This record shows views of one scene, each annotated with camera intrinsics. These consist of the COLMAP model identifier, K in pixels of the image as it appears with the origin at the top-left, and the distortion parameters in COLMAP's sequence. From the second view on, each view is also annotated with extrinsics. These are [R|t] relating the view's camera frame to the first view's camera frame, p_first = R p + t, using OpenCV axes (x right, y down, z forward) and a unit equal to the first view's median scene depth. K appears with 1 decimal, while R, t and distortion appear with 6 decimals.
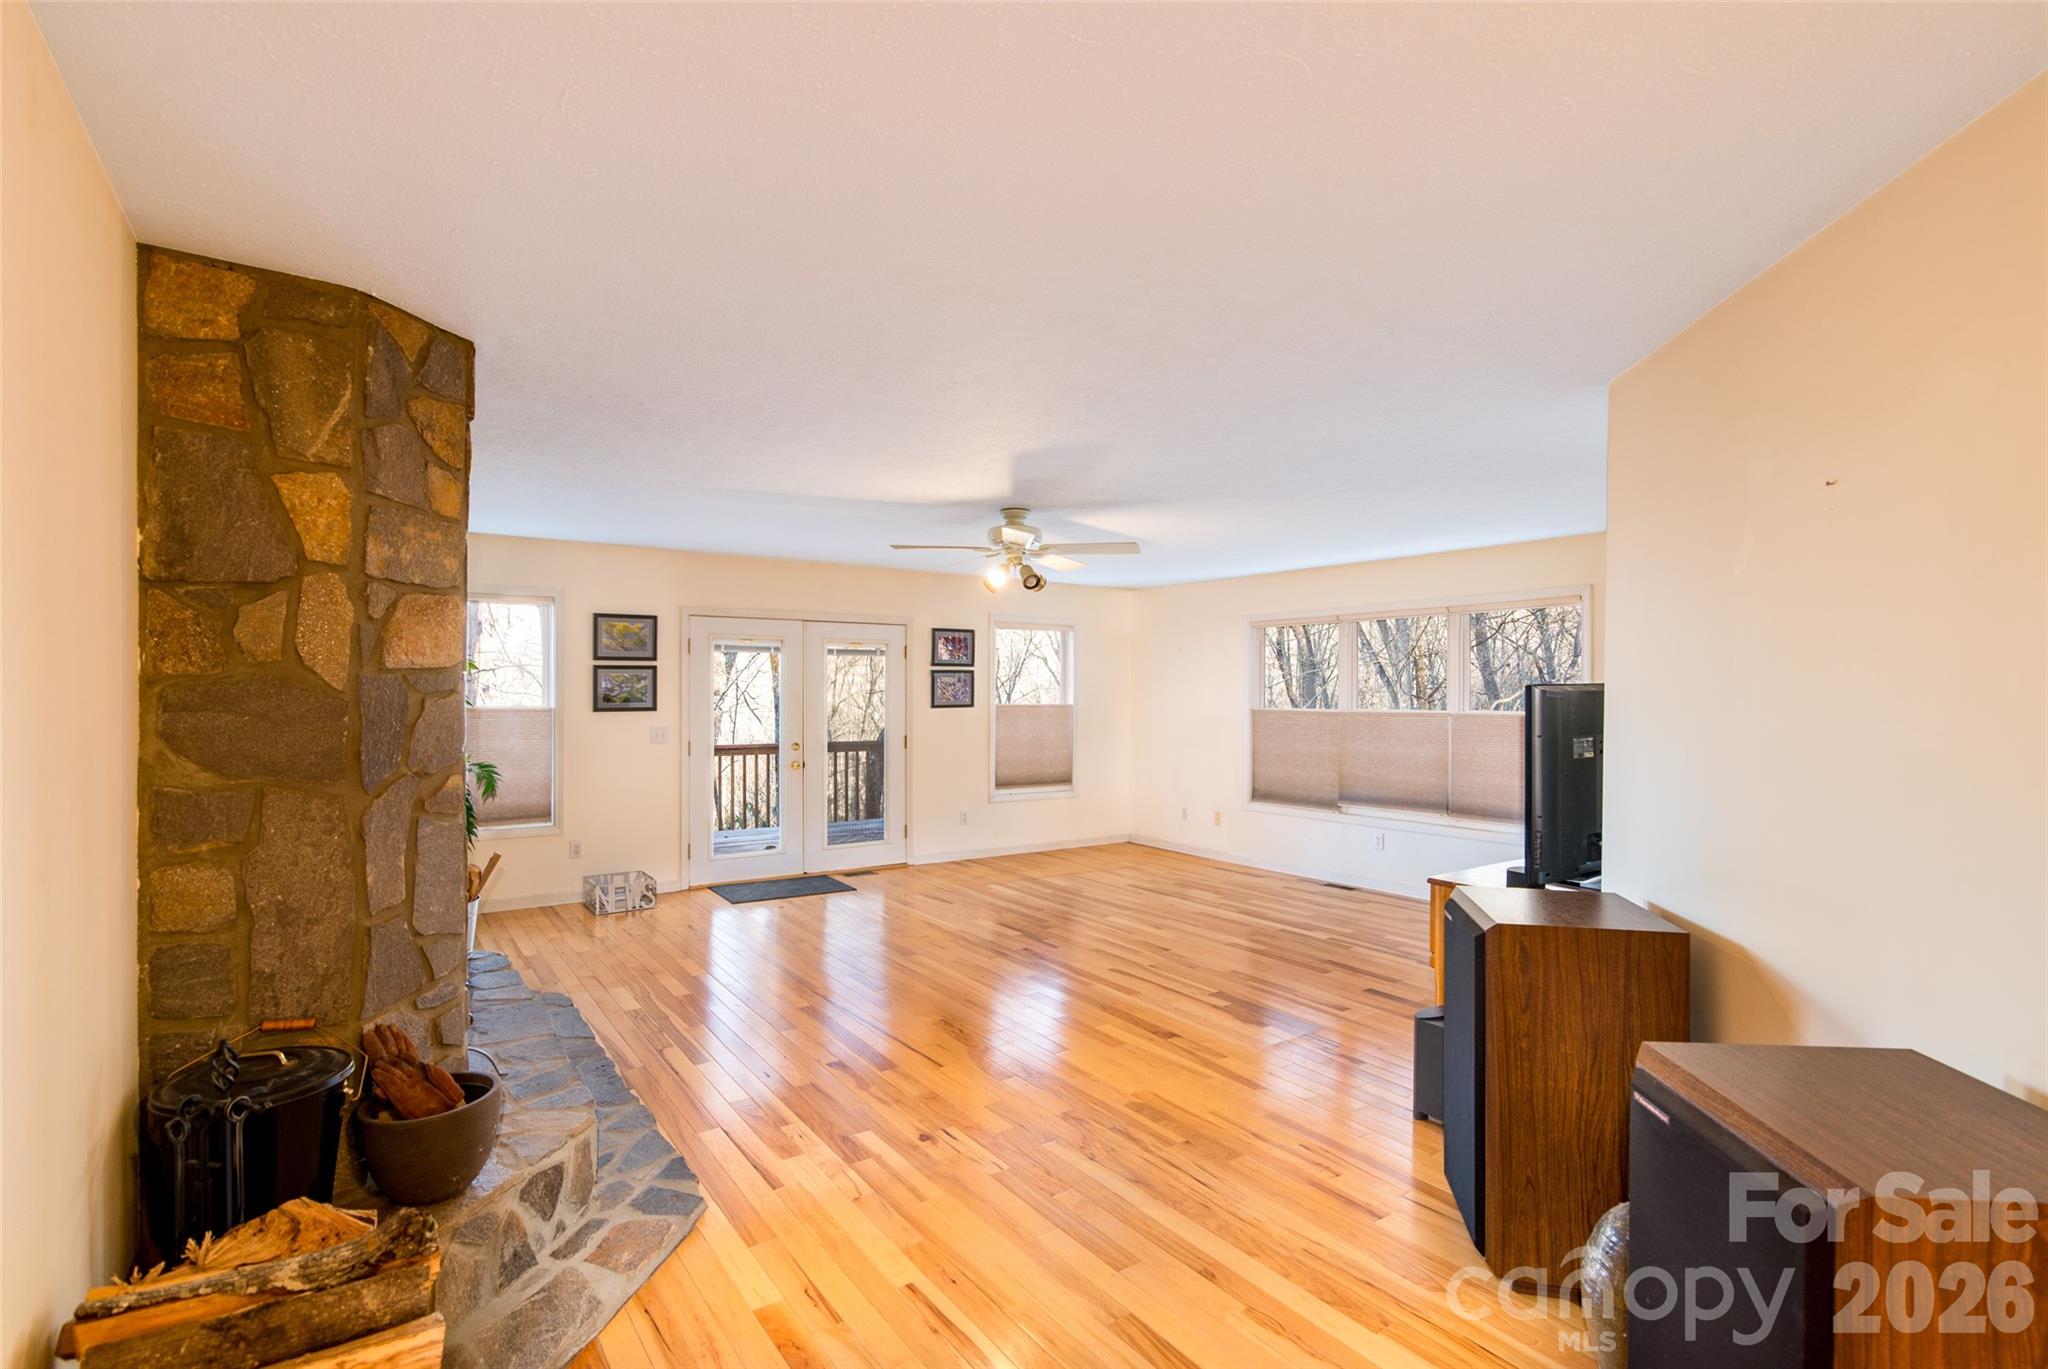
lens RADIAL K [[975.8, 0, 1024.0], [0, 975.8, 684.5], [0, 0, 1]] dist [-0.003260, -0.000343]
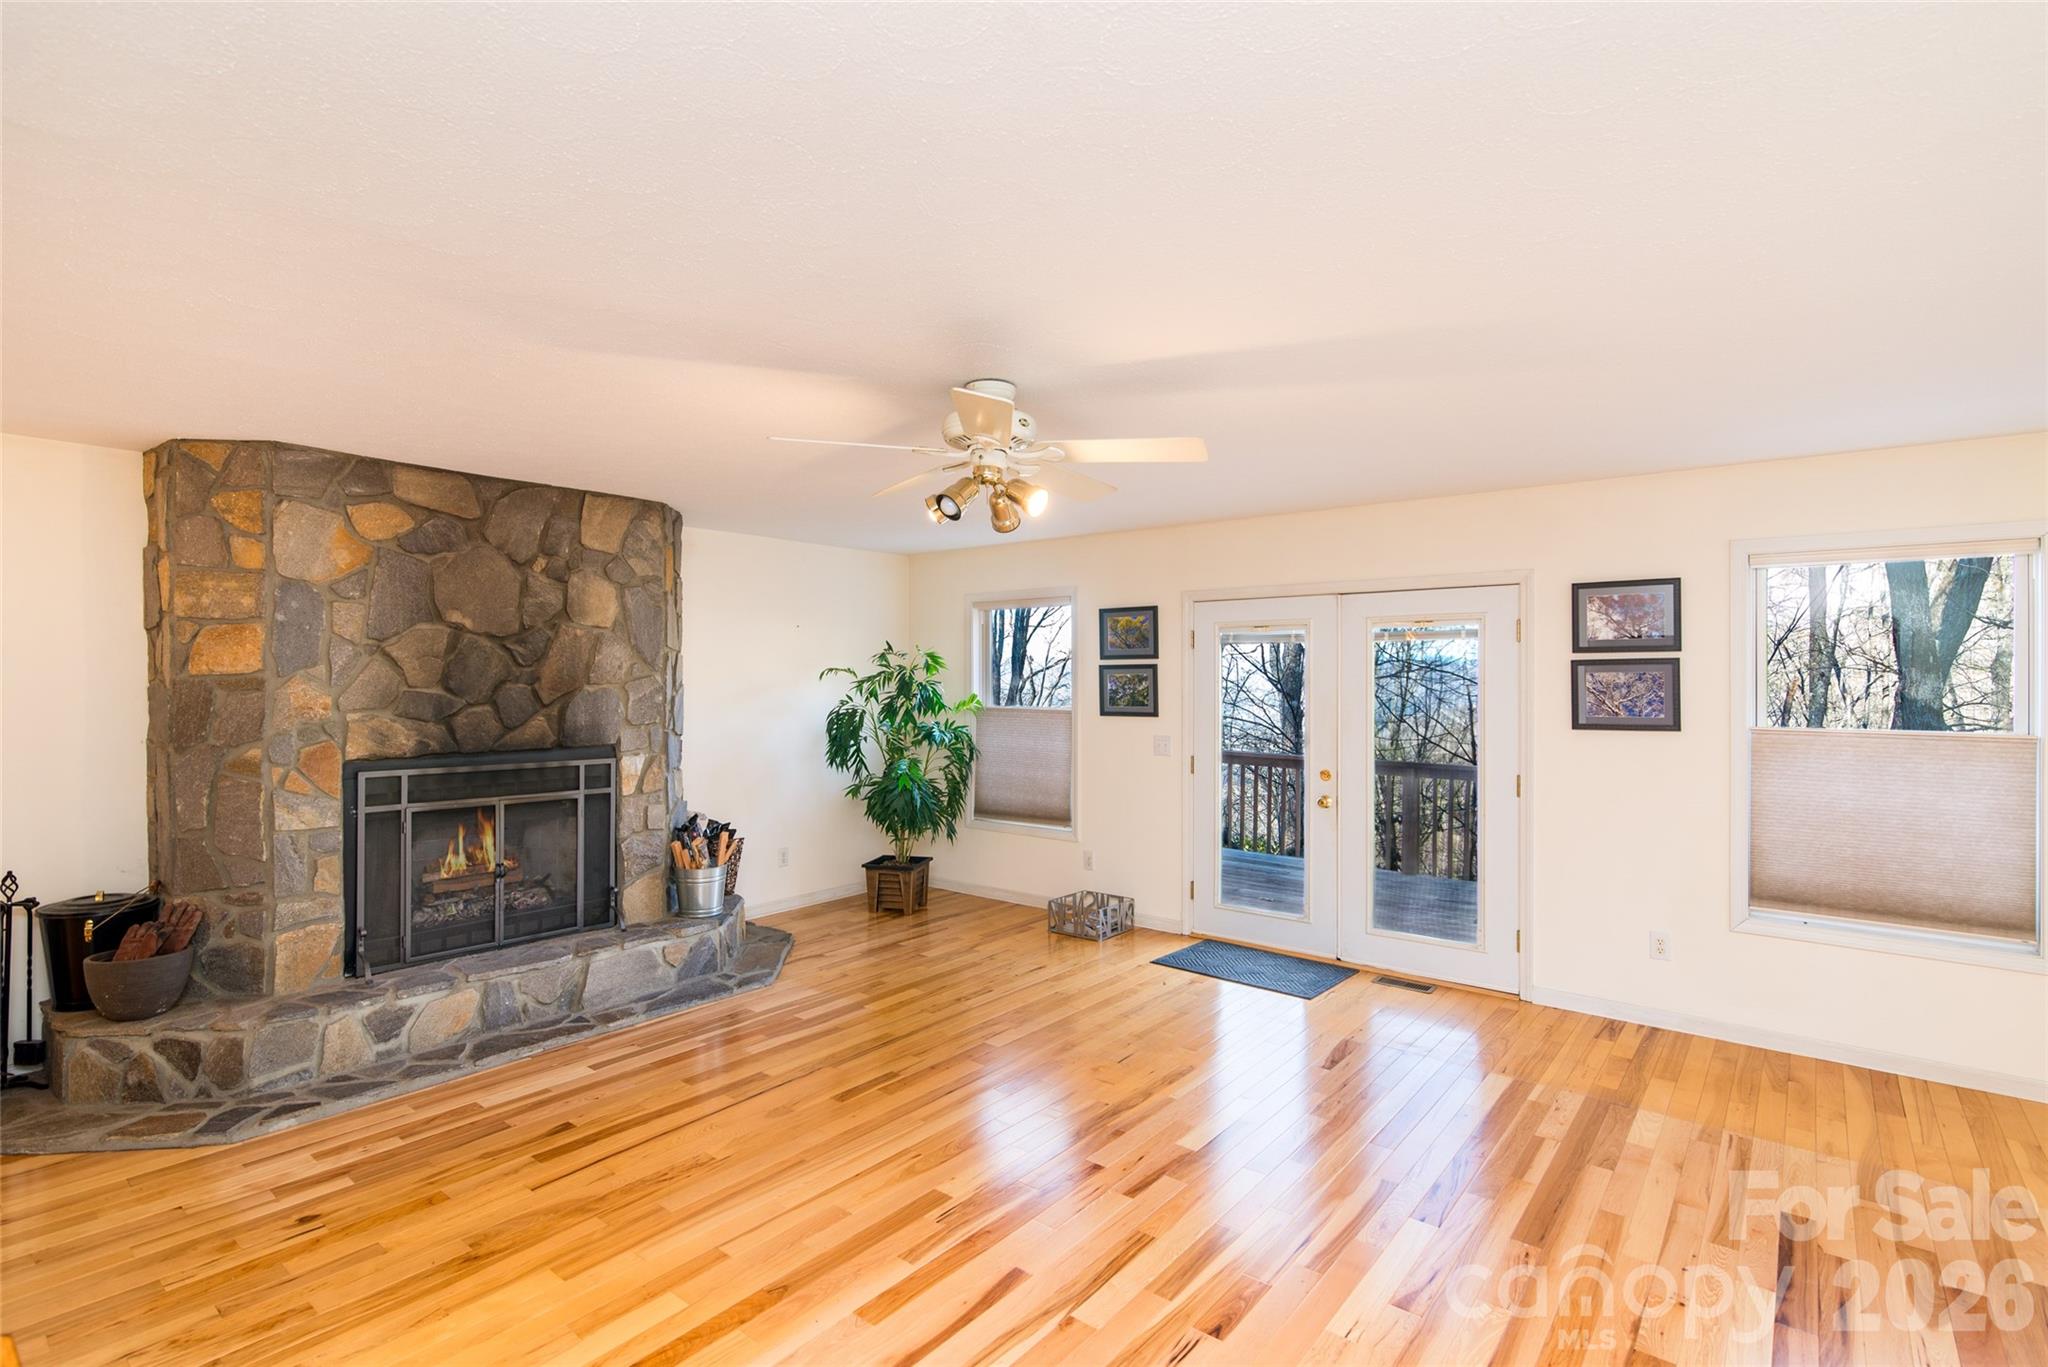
lens RADIAL K [[975.8, 0, 1024.0], [0, 975.8, 683.5], [0, 0, 1]] dist [-0.003260, -0.000343]
pose [[0.264157, -0.003753, -0.964472, 0.437695], [-0.000145, 0.999992, -0.003931, 0.001252], [0.964480, 0.001178, 0.264154, 0.684883]]
